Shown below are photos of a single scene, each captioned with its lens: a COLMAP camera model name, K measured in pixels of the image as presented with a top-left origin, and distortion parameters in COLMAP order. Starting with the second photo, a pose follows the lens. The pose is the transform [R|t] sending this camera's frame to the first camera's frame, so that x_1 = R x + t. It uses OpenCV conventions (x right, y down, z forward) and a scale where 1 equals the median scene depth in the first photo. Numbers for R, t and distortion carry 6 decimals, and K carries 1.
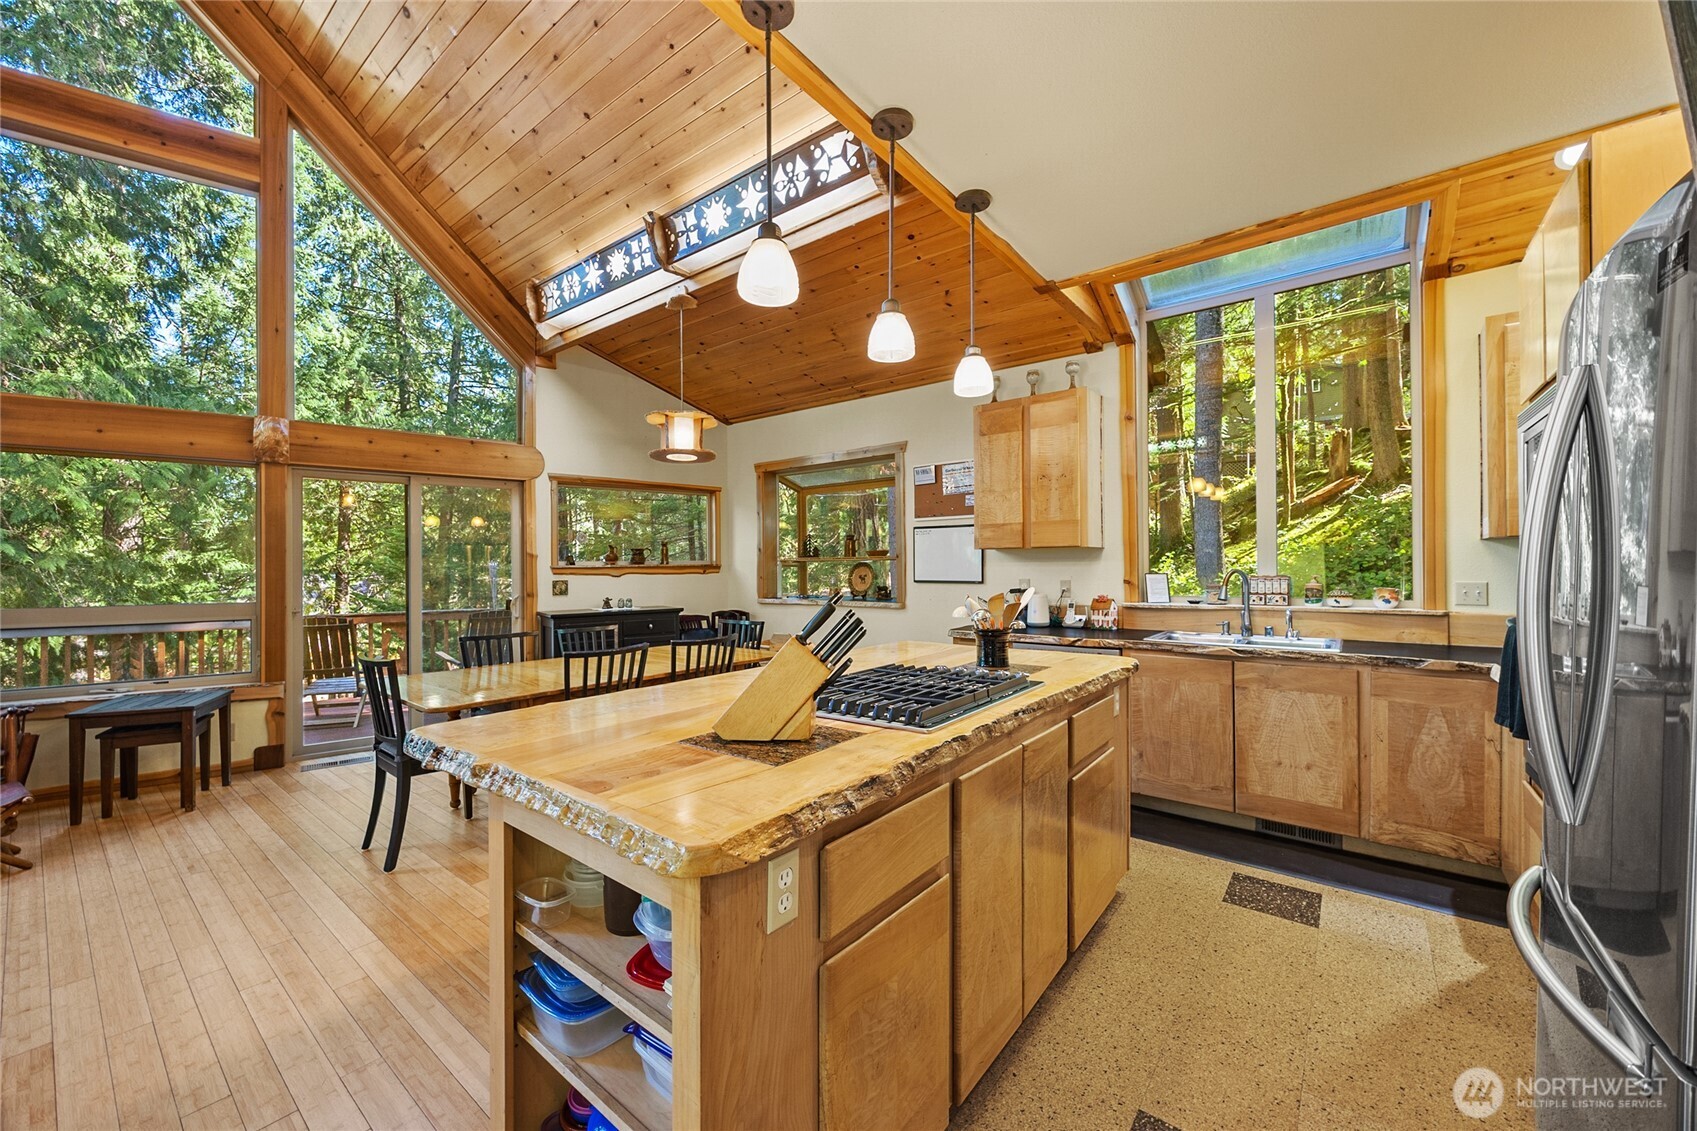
lens RADIAL K [[646.5, 0, 845.9], [0, 646.5, 565.1], [0, 0, 1]] dist [-0.000884, -0.000444]
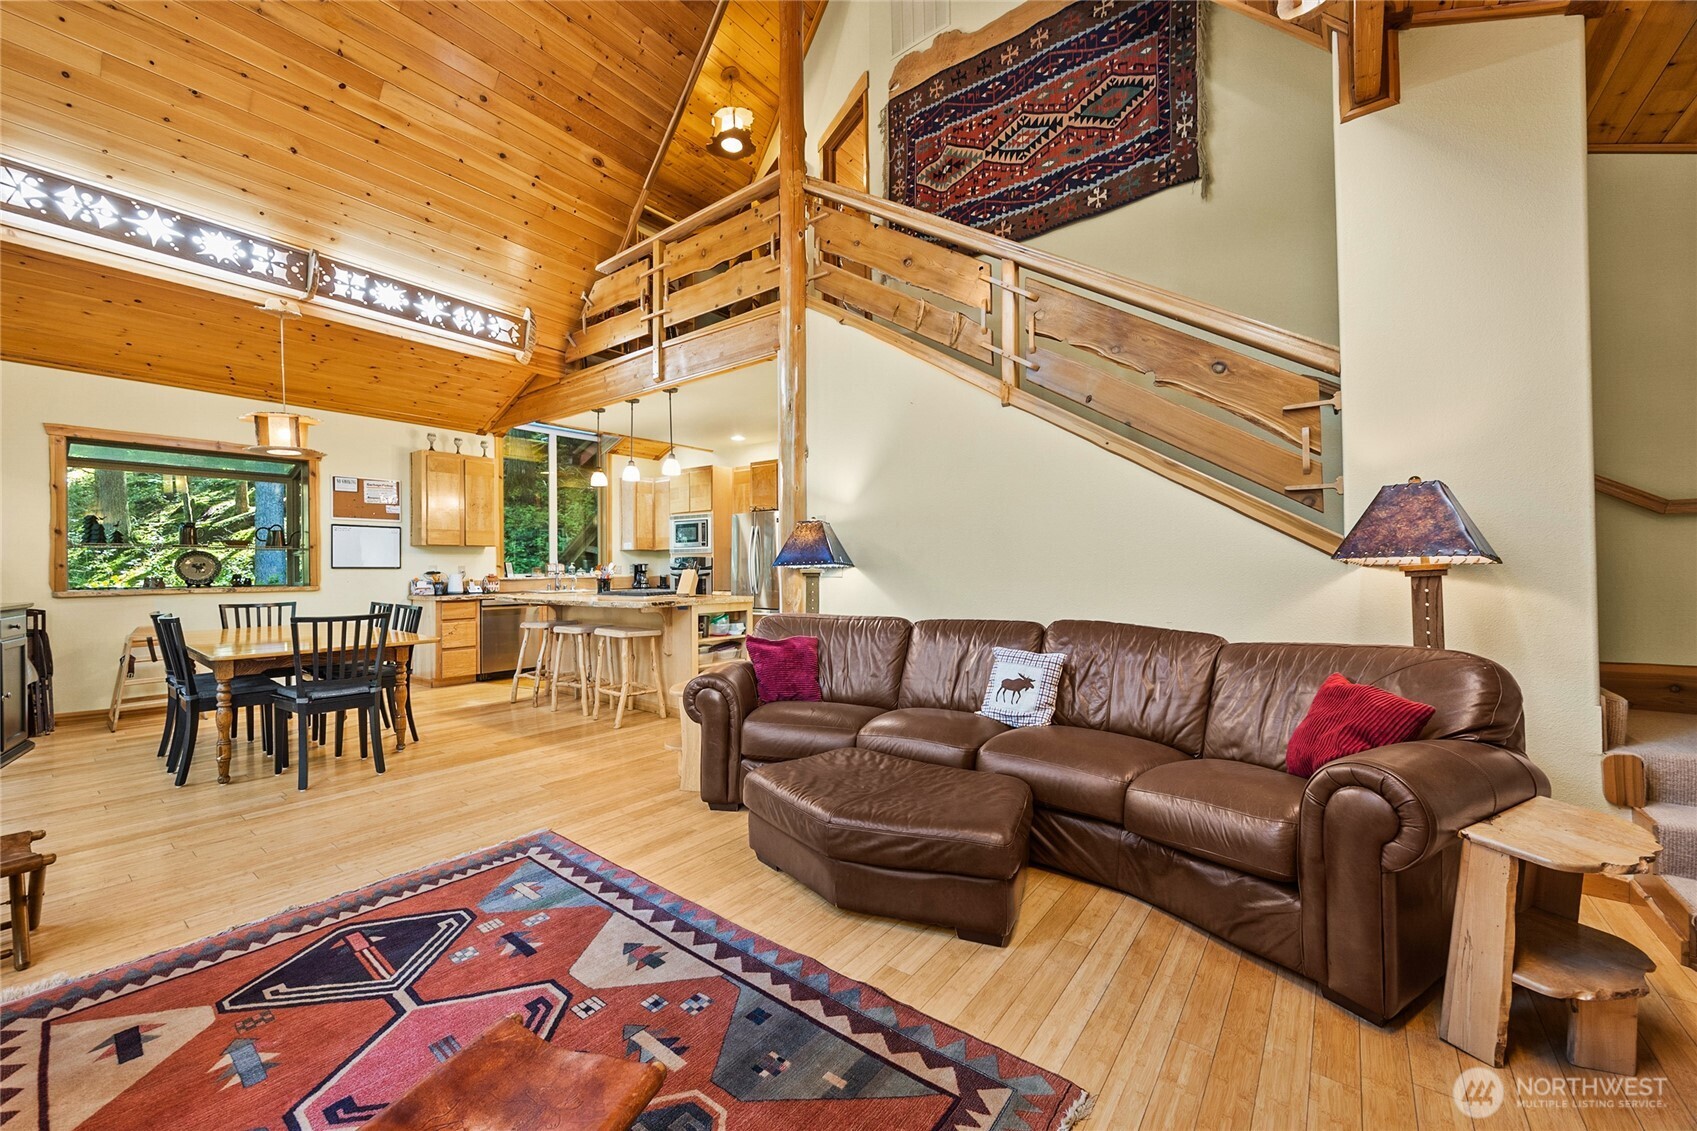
lens RADIAL K [[659.2, 0, 843.2], [0, 659.2, 565.7], [0, 0, 1]] dist [-0.000718, -0.001168]
pose [[-0.016570, 0.010164, 0.999811, -1.526149], [0.004496, 0.999939, -0.010090, 0.049317], [-0.999853, 0.004328, -0.016615, 0.055701]]
